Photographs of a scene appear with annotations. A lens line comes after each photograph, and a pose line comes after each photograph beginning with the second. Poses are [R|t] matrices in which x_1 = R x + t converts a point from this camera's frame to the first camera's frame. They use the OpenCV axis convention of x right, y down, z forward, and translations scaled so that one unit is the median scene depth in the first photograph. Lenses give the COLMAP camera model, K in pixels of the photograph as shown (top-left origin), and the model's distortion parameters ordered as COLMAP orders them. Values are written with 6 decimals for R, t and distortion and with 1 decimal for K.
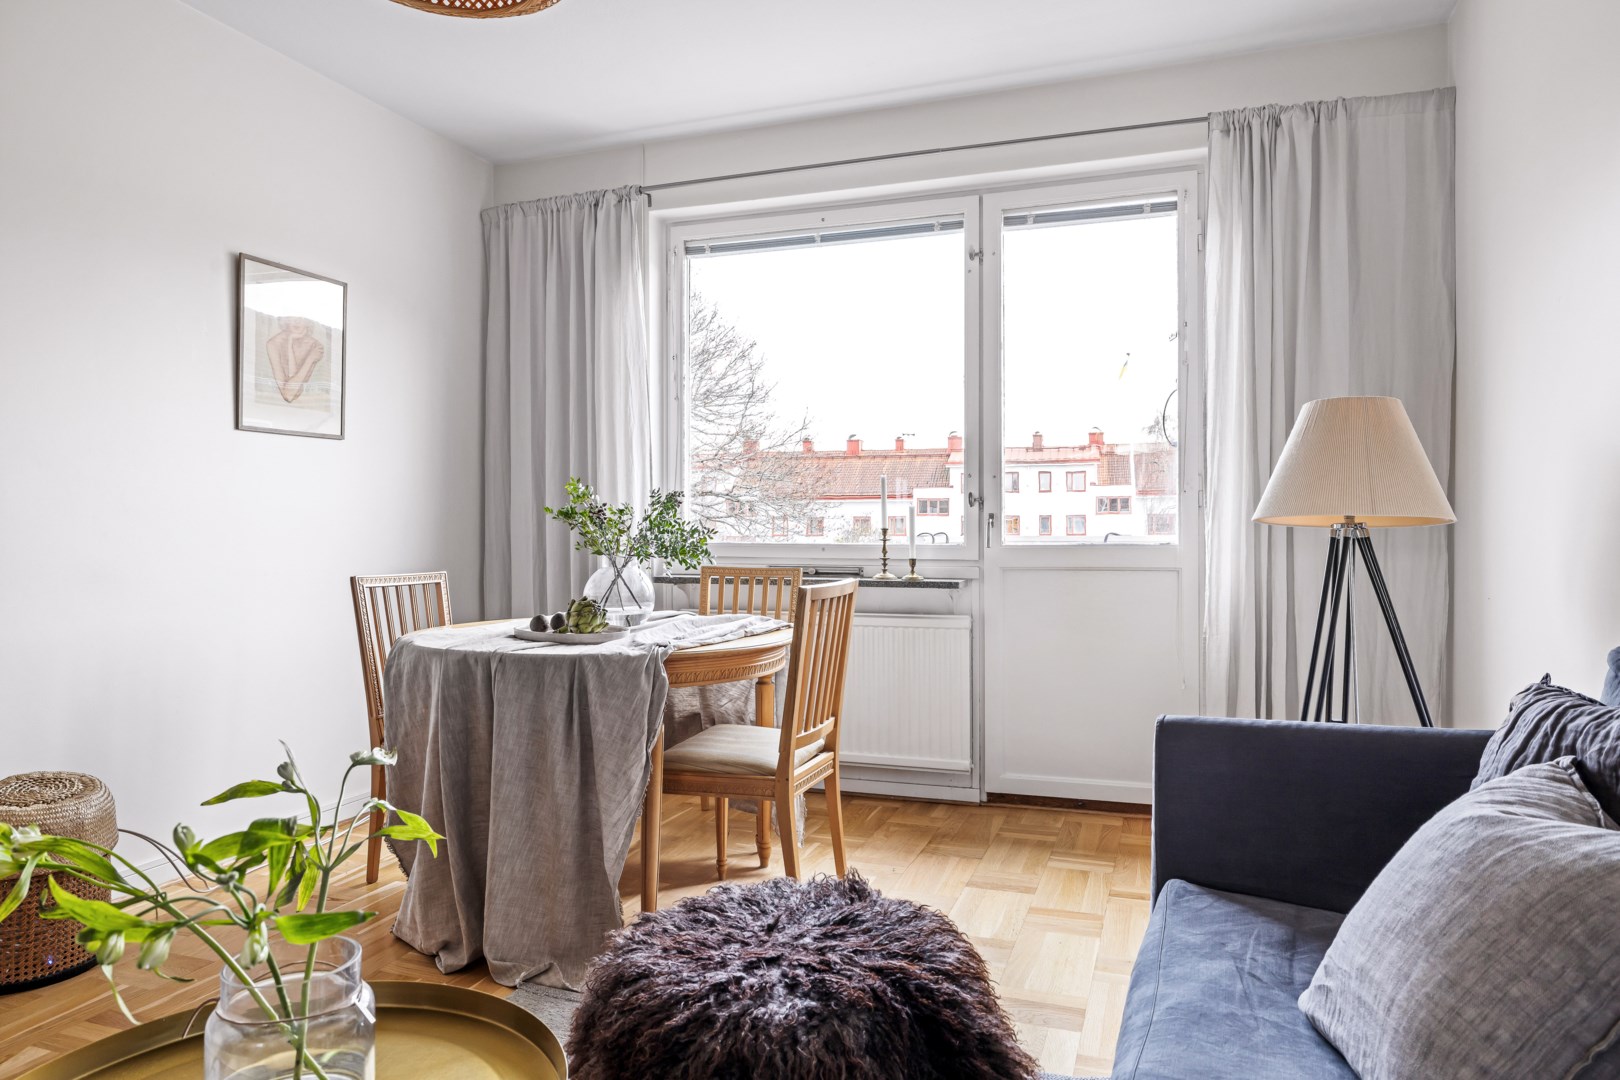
lens RADIAL K [[1040.6, 0, 808.7], [0, 1040.6, 531.9], [0, 0, 1]] dist [-0.002732, 0.001972]
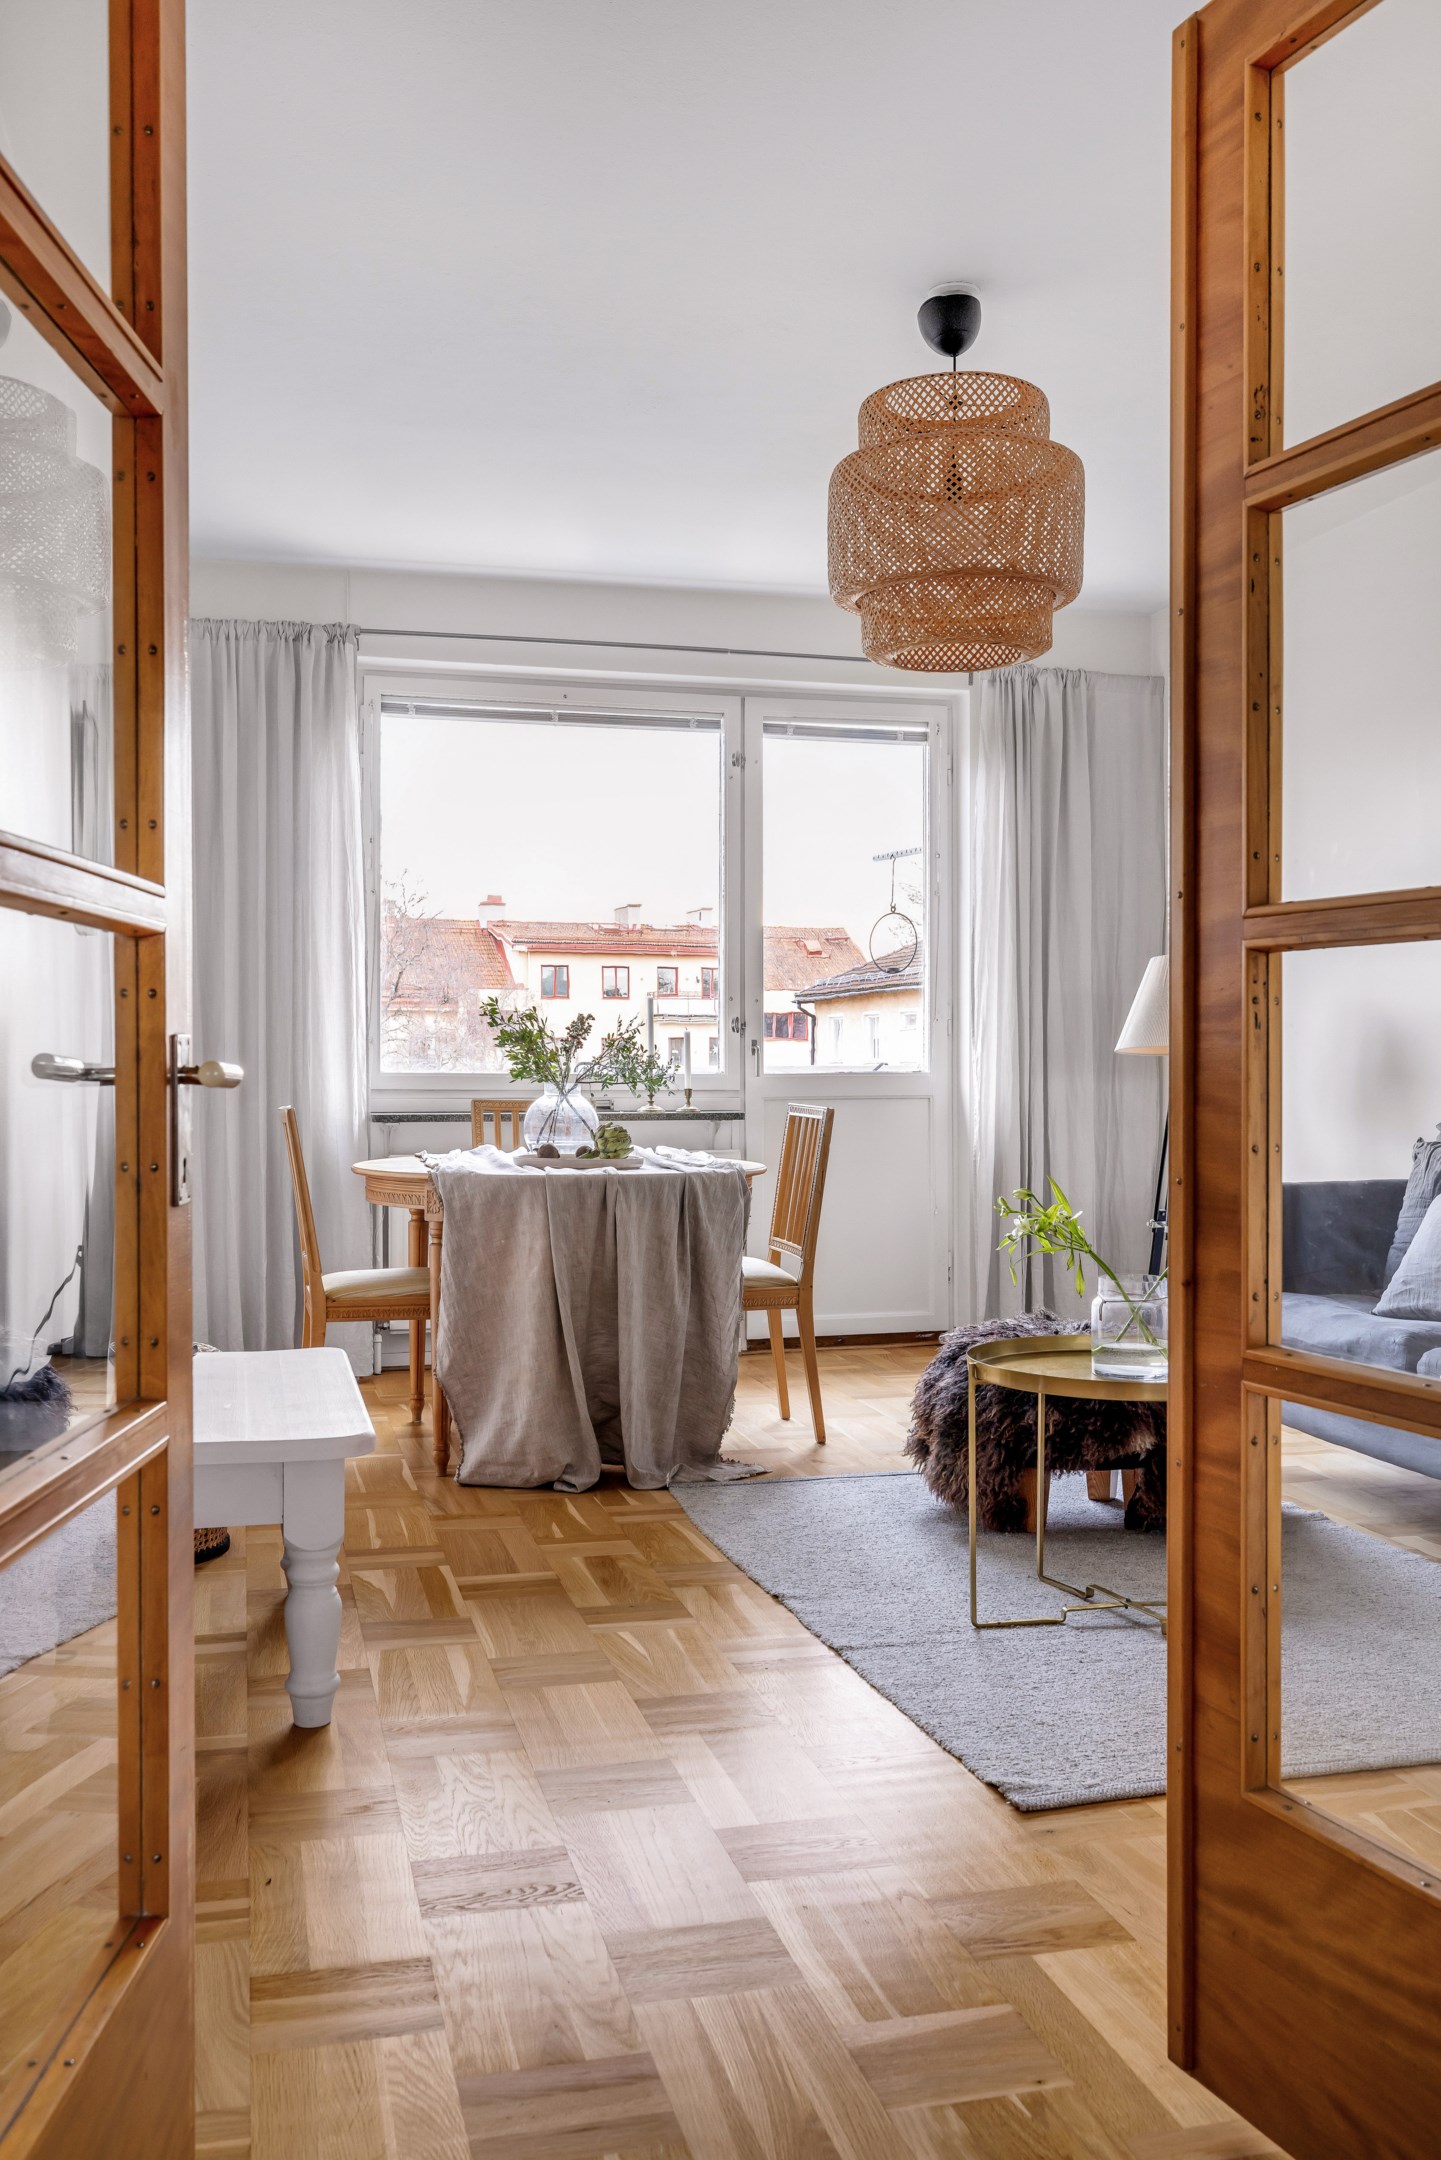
lens RADIAL K [[1853.5, 0, 713.9], [0, 1853.5, 1064.0], [0, 0, 1]] dist [-0.003746, 0.010151]
pose [[0.828006, 0.000591, 0.560719, -0.981063], [0.000793, 0.999997, -0.002225, 0.009434], [-0.560719, 0.002287, 0.828003, -0.444544]]
